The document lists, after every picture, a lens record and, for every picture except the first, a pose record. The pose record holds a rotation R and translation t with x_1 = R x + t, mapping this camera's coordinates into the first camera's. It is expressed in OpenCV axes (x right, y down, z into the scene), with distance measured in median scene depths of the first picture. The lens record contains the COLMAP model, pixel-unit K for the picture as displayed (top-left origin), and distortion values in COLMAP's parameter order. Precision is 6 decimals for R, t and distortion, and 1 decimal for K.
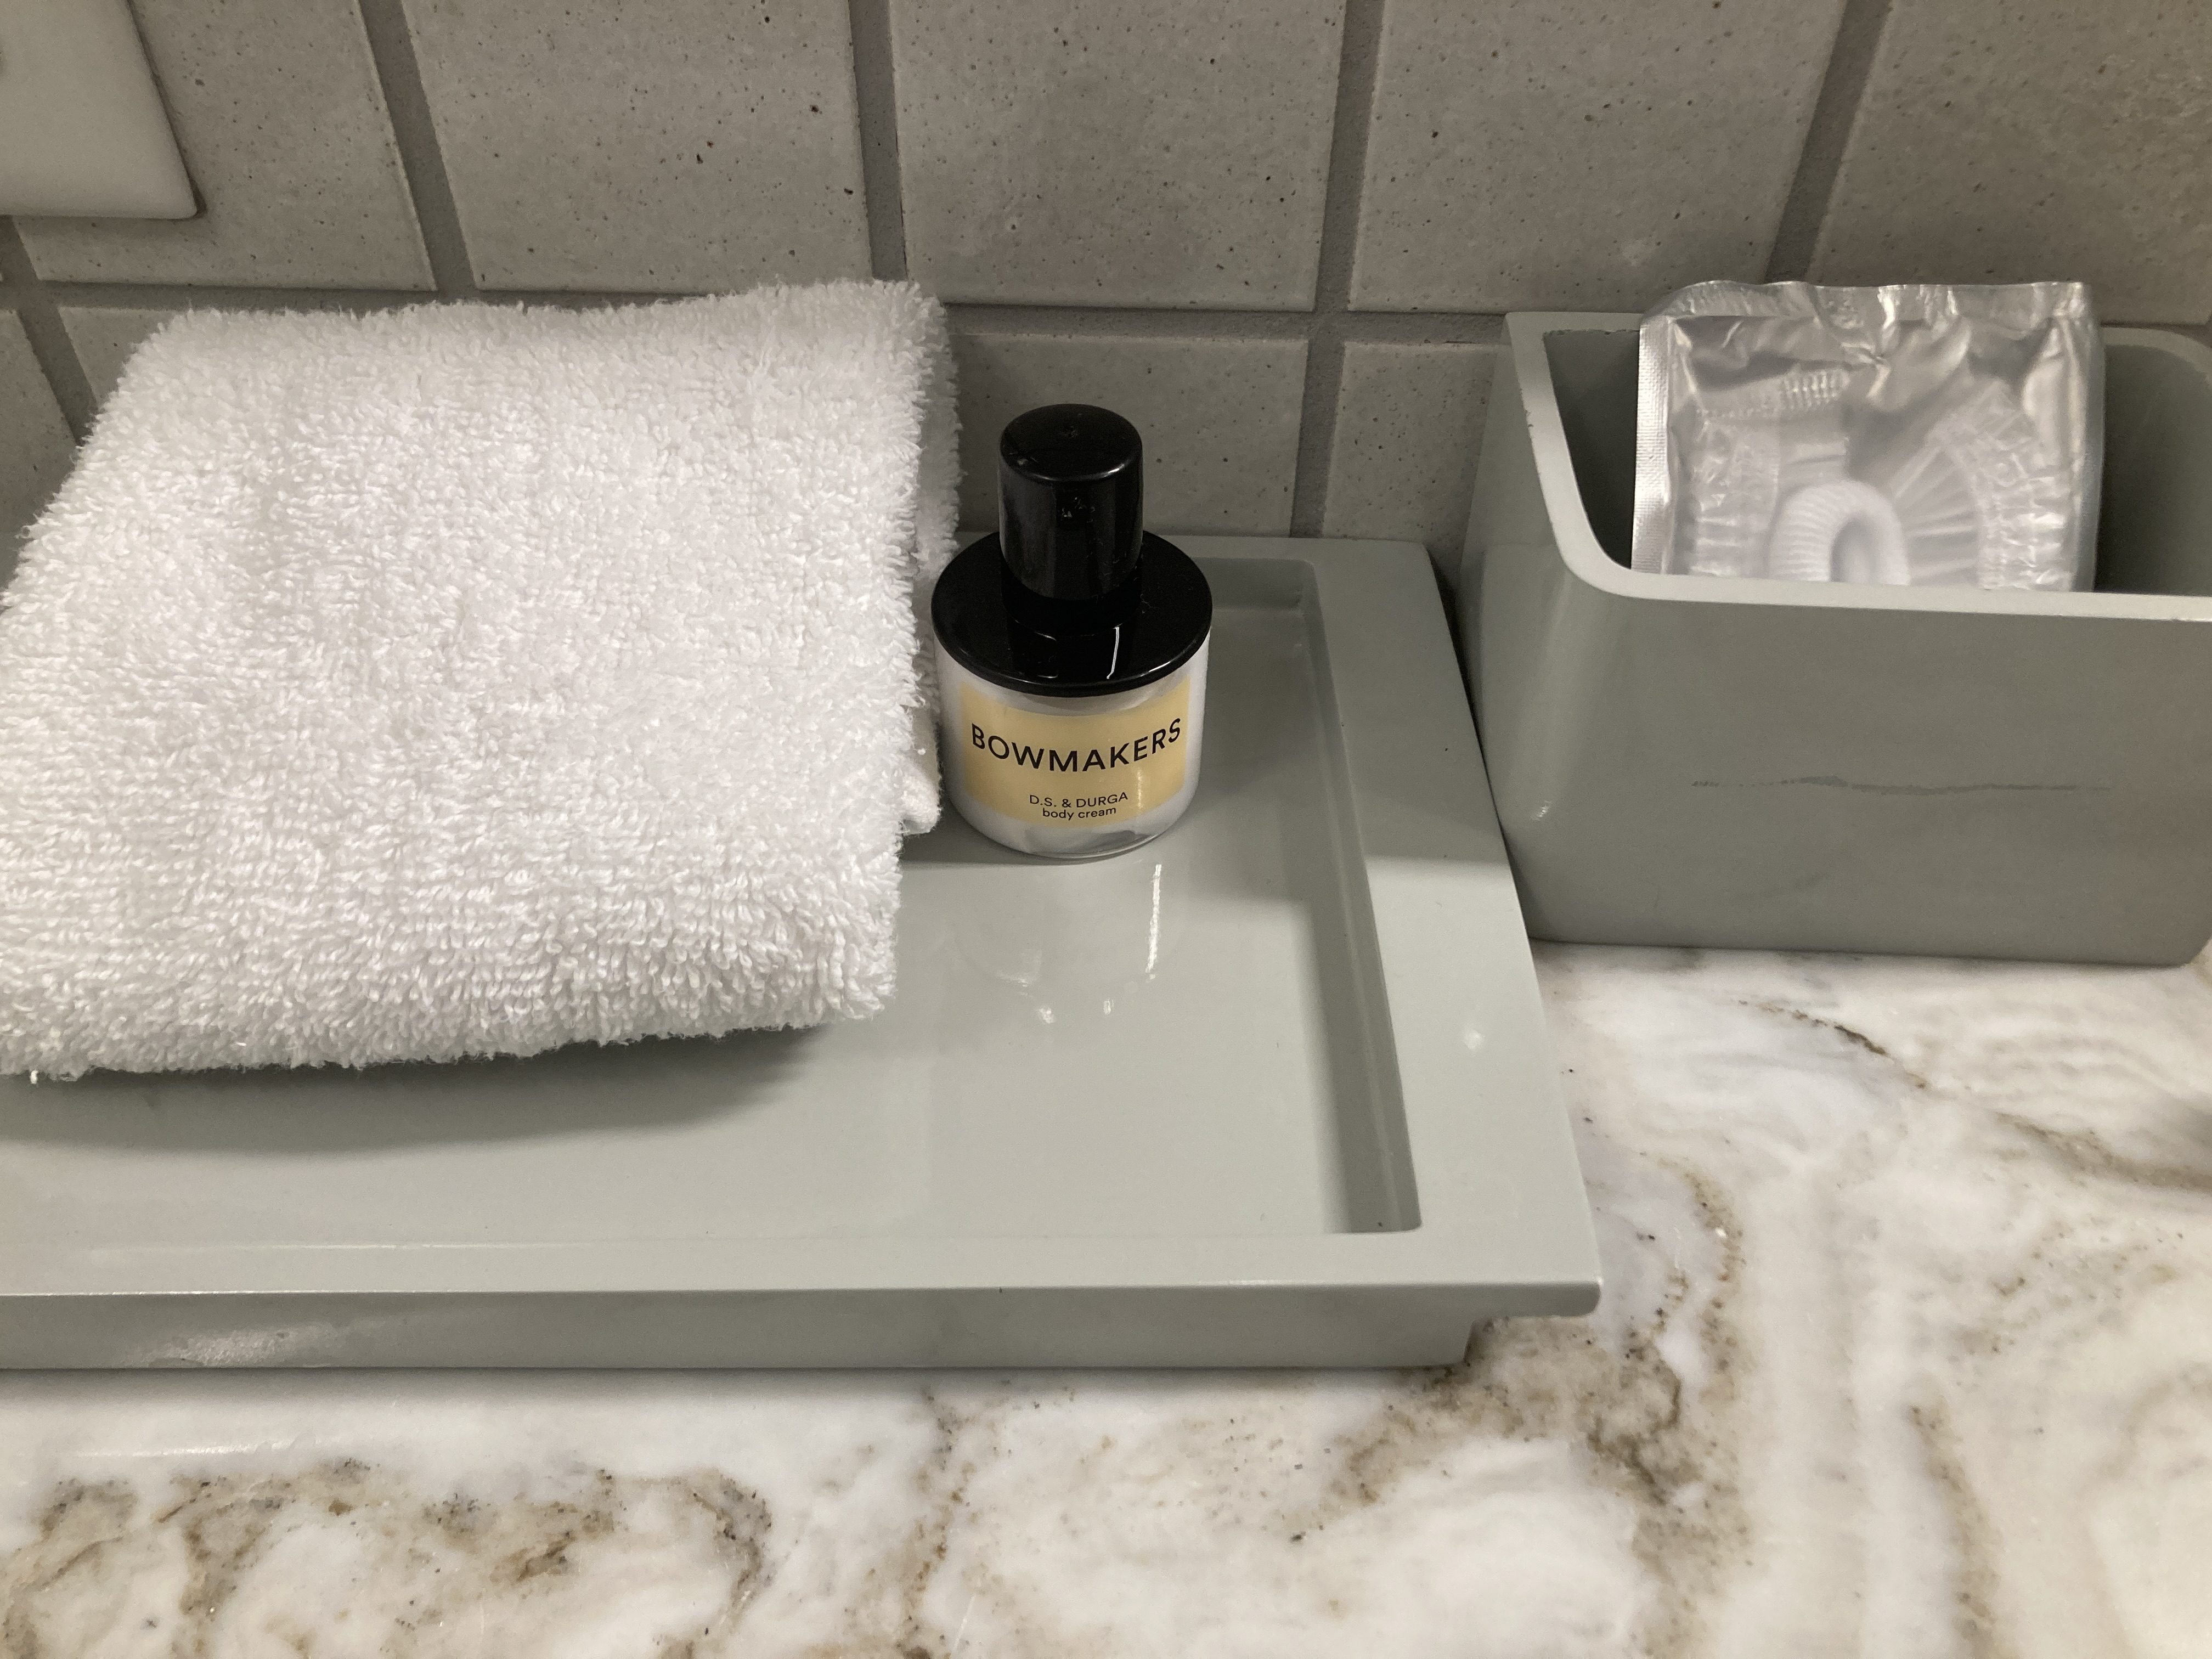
lens RADIAL K [[1819.0, 0, 1099.8], [0, 1819.0, 828.0], [0, 0, 1]] dist [0.009158, 0.013258]
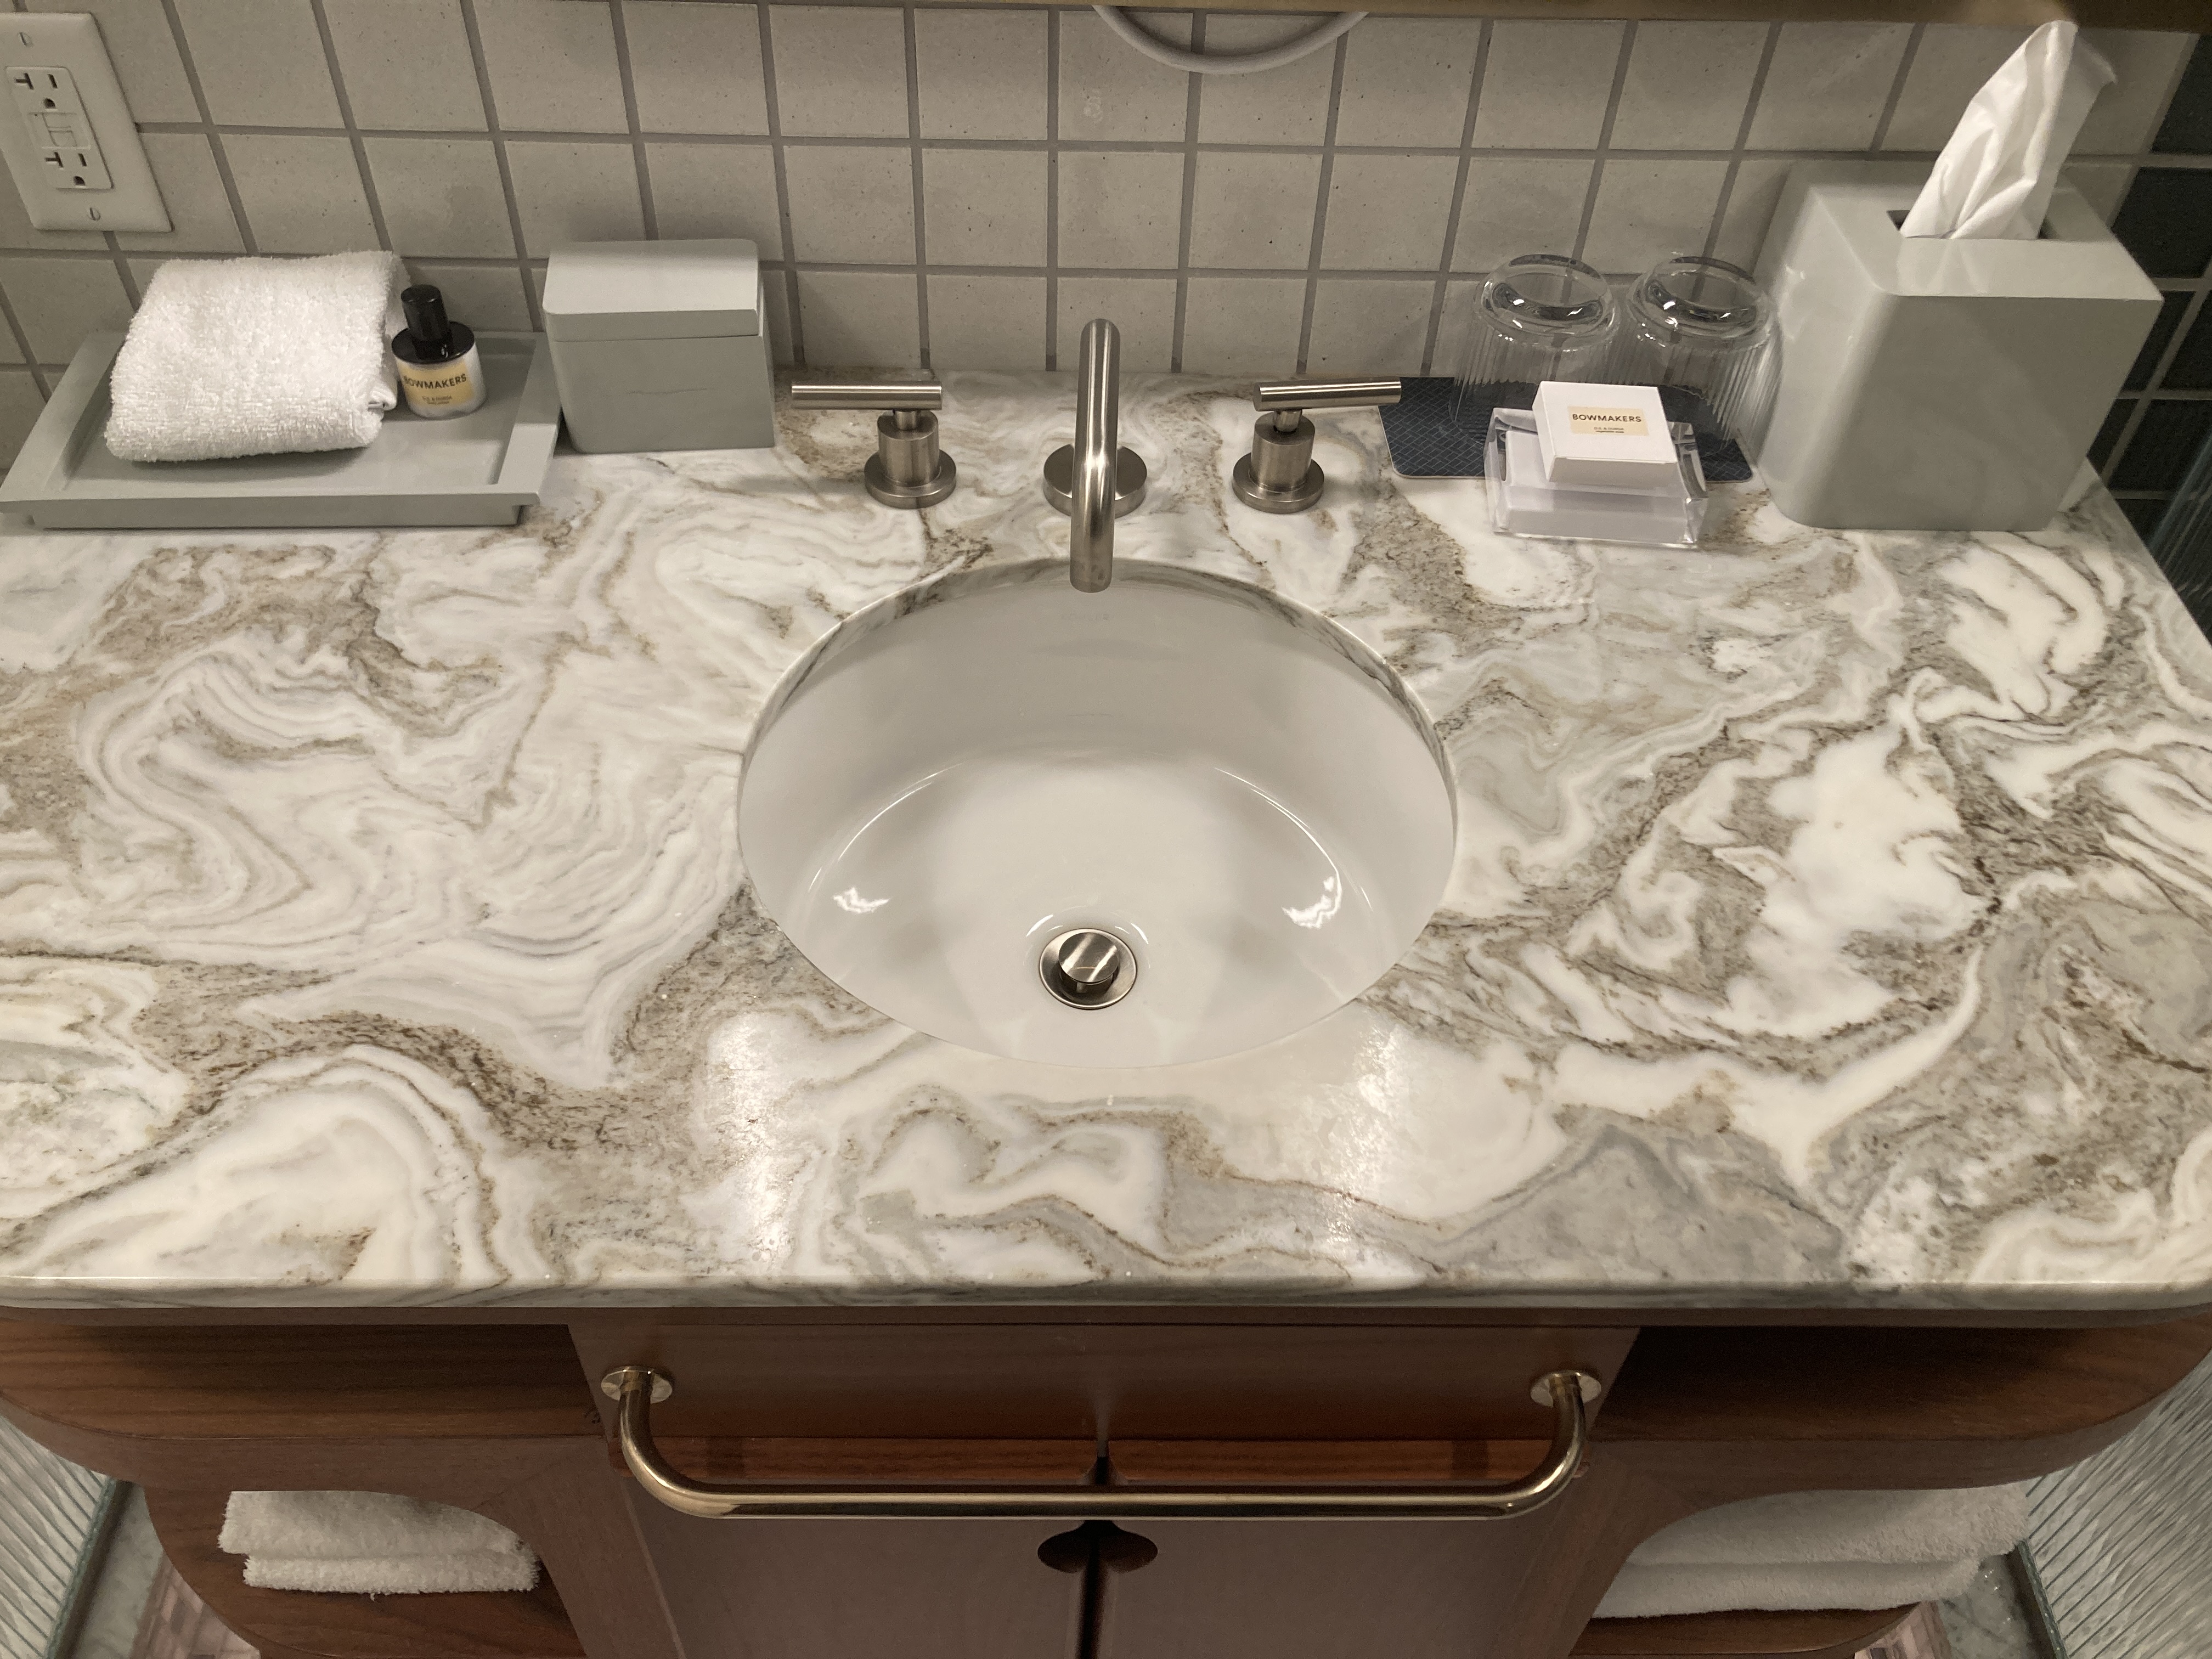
lens RADIAL K [[1819.0, 0, 1101.2], [0, 1819.0, 827.8], [0, 0, 1]] dist [0.009158, 0.013258]
pose [[0.998305, -0.022900, 0.053511, 1.203568], [0.021687, 0.999497, 0.023143, 0.862070], [-0.054014, -0.021944, 0.998299, -2.956587]]
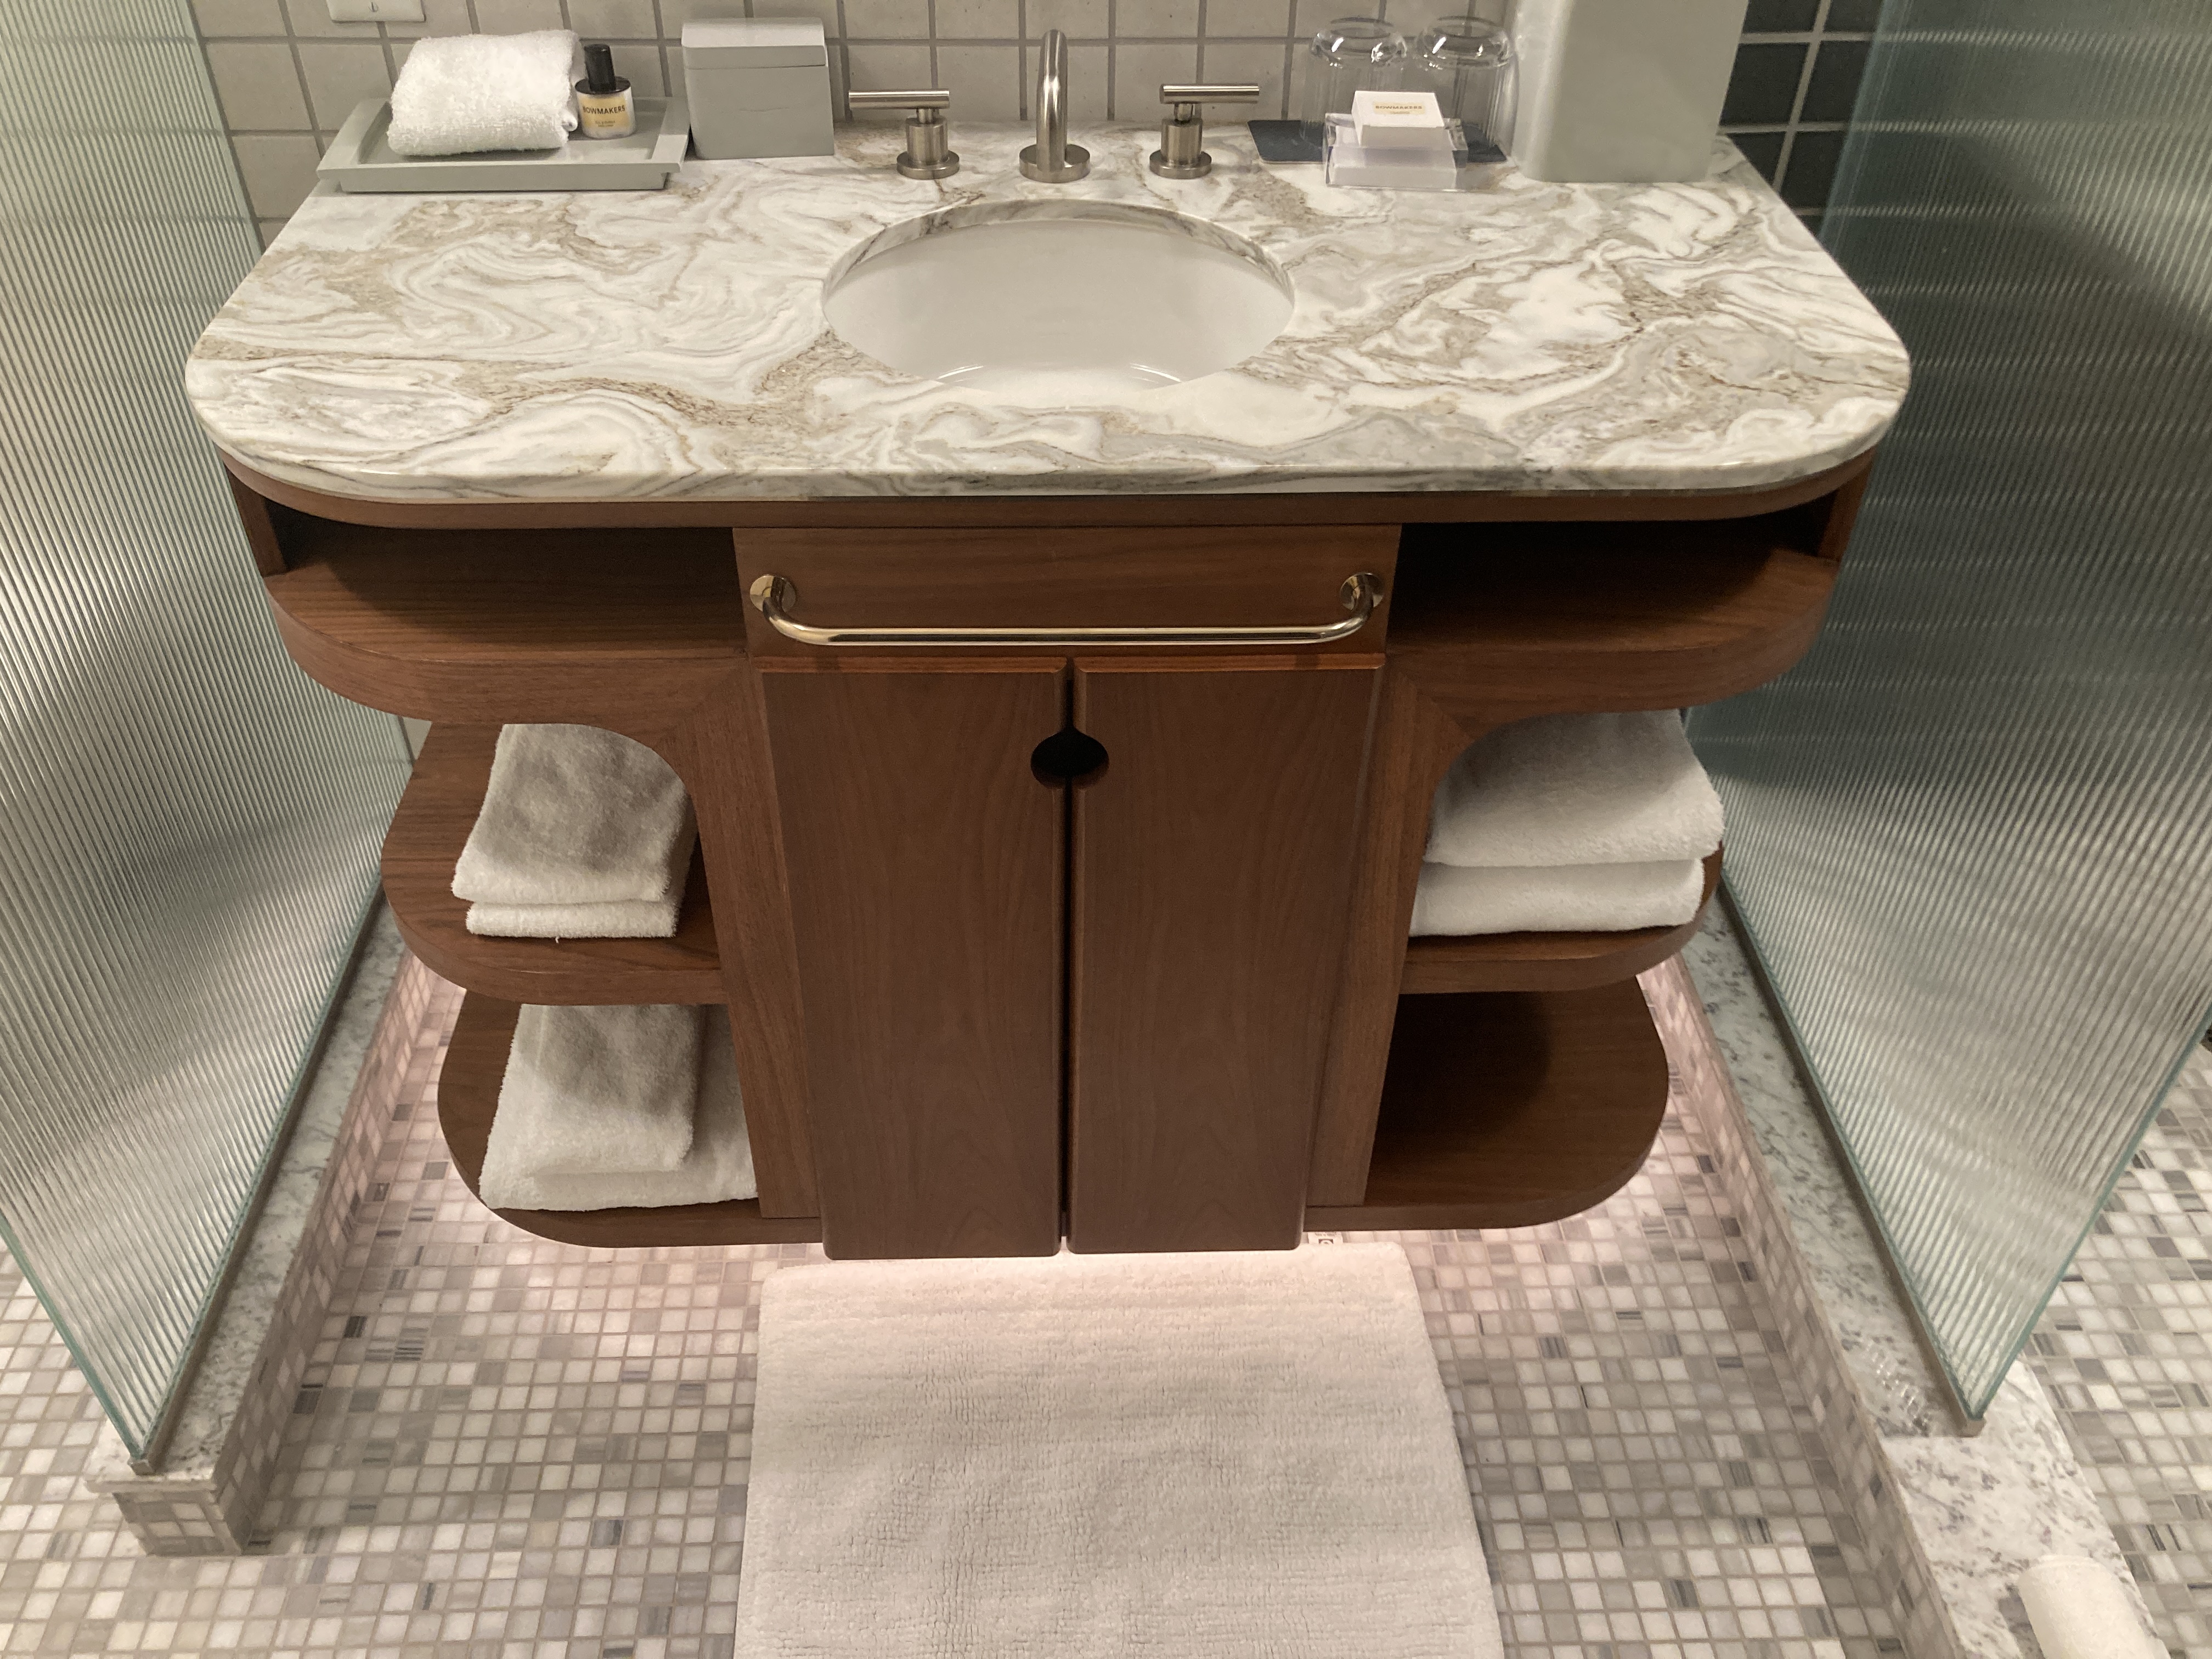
lens RADIAL K [[1819.0, 0, 1103.5], [0, 1819.0, 830.3], [0, 0, 1]] dist [0.009158, 0.013258]
pose [[0.997102, -0.043814, 0.062196, 1.119567], [0.049437, 0.994535, -0.091959, 2.865276], [-0.057827, 0.094768, 0.993818, -4.572075]]
